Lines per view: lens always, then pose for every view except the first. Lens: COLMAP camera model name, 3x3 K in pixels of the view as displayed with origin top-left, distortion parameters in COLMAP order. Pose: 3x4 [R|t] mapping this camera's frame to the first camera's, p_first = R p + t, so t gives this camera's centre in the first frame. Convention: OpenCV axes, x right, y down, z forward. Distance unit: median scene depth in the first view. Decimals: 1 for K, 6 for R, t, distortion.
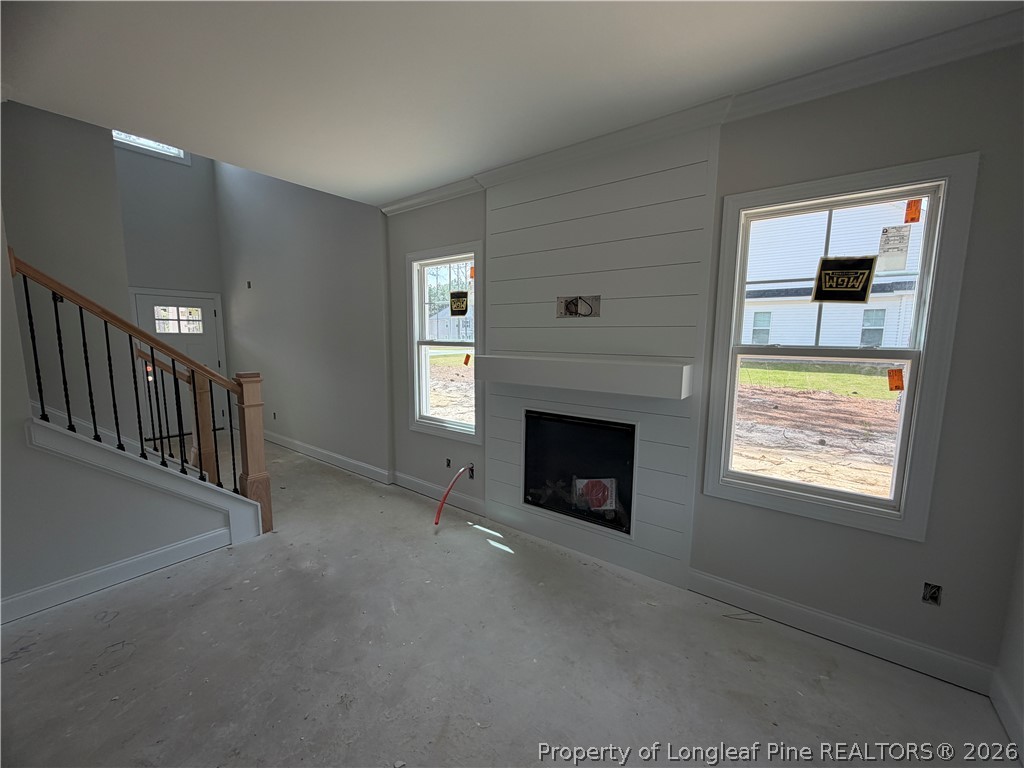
lens RADIAL K [[408.4, 0, 509.7], [0, 408.4, 386.3], [0, 0, 1]] dist [-0.001064, -0.000045]
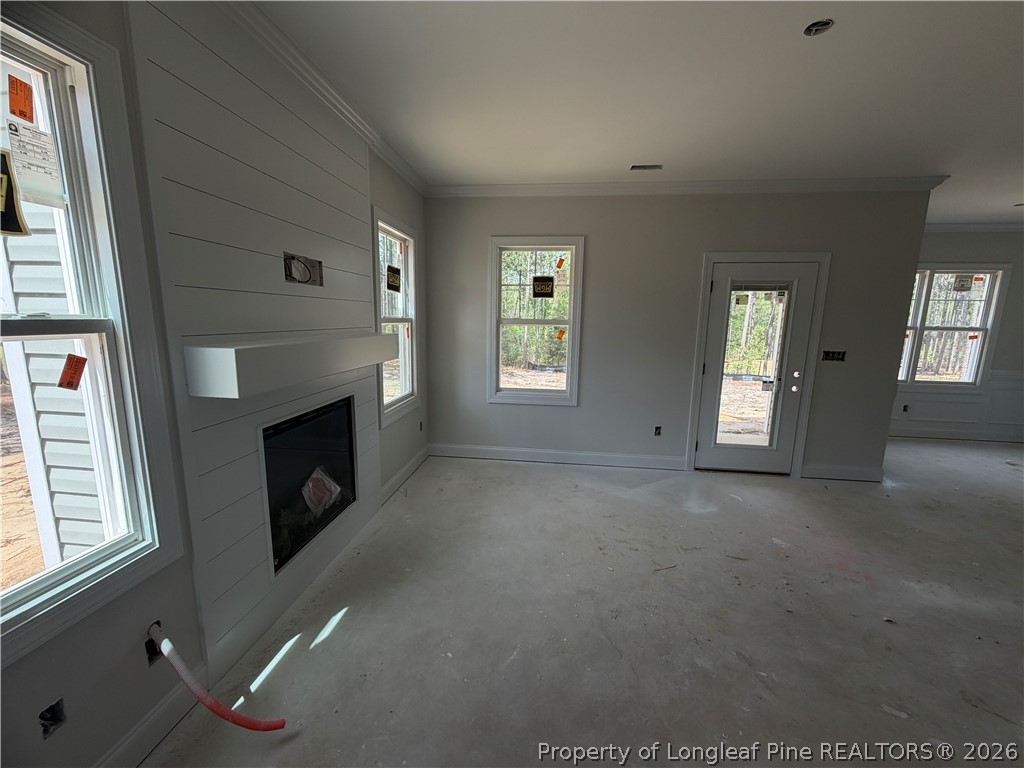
lens RADIAL K [[408.4, 0, 509.7], [0, 408.4, 386.3], [0, 0, 1]] dist [-0.001064, -0.000045]
pose [[-0.506179, -0.161236, 0.847222, -0.848857], [0.082780, 0.968749, 0.233821, -0.151677], [-0.858447, 0.188488, -0.477013, 1.251889]]
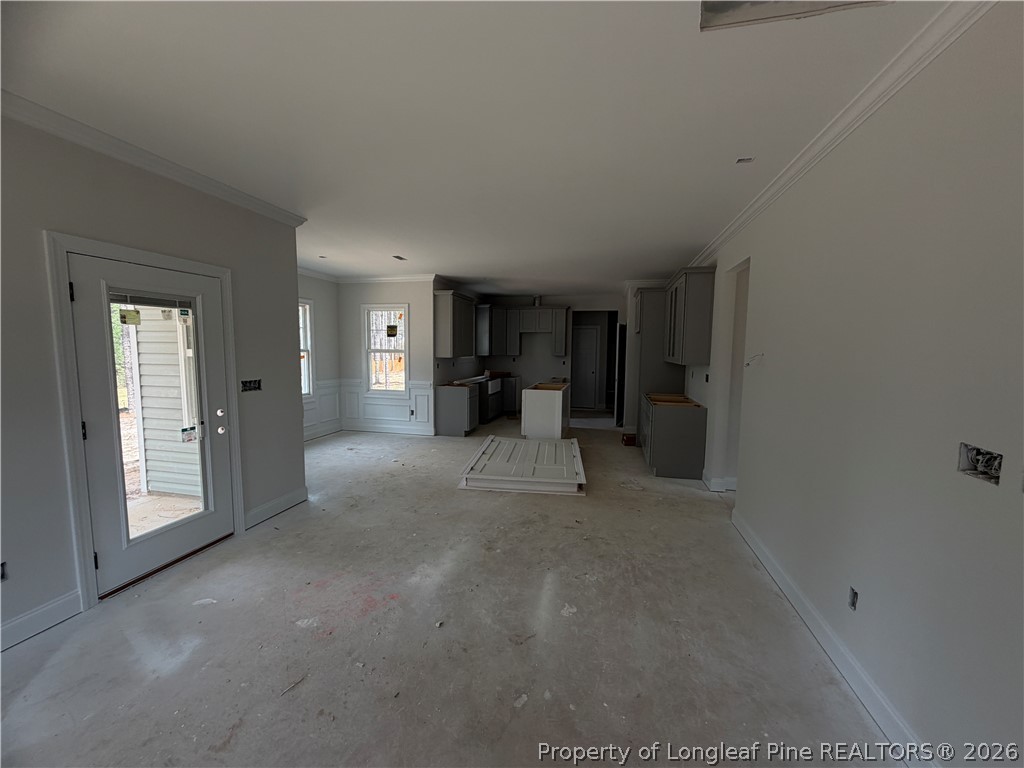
lens RADIAL K [[408.4, 0, 509.7], [0, 408.4, 386.3], [0, 0, 1]] dist [-0.001064, -0.000045]
pose [[-0.914577, 0.019040, -0.403964, -0.382546], [-0.068223, 0.977311, 0.200520, -0.136150], [0.398616, 0.210951, -0.892527, 1.029463]]
